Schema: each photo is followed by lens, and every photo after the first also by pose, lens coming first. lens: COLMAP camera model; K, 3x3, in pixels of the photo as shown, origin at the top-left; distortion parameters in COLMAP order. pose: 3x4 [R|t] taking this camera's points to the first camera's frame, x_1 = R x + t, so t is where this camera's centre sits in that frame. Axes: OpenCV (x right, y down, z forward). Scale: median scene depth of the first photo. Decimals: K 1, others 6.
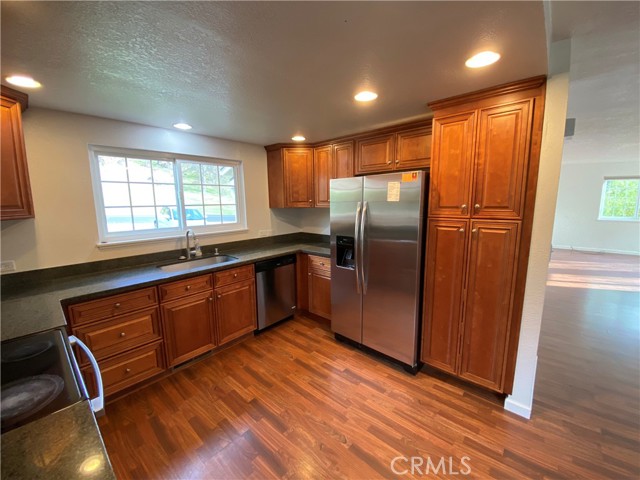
lens RADIAL K [[259.0, 0, 320.0], [0, 259.0, 240.0], [0, 0, 1]] dist [0.001046, -0.011517]
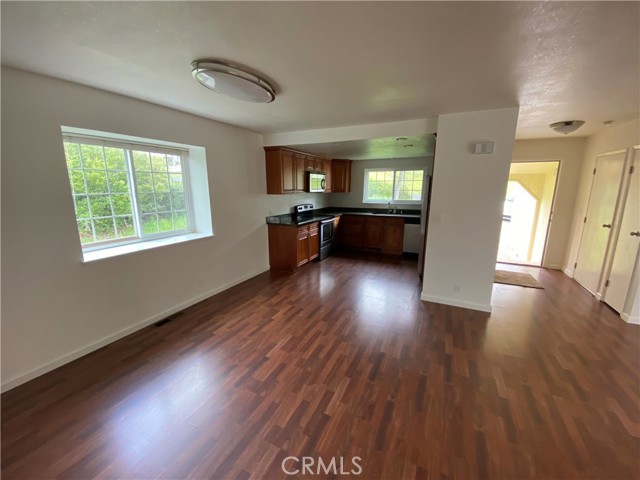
lens RADIAL K [[259.0, 0, 320.0], [0, 259.0, 240.0], [0, 0, 1]] dist [0.001046, -0.011517]
pose [[0.274734, 0.207482, -0.938868, 1.714651], [-0.144129, 0.974295, 0.173136, -0.006149], [0.950657, 0.087751, 0.297576, -0.294515]]
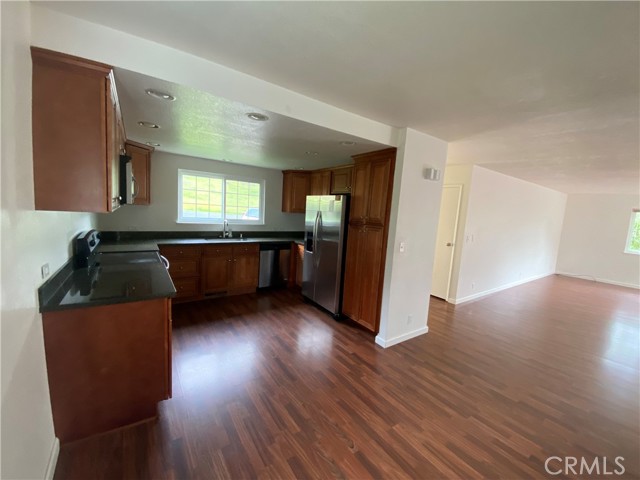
lens RADIAL K [[259.0, 0, 320.0], [0, 259.0, 240.0], [0, 0, 1]] dist [0.001046, -0.011517]
pose [[0.971087, 0.103481, -0.215131, 0.486101], [-0.110570, 0.993643, -0.021150, 0.060609], [0.211575, 0.044326, 0.976356, -0.525267]]
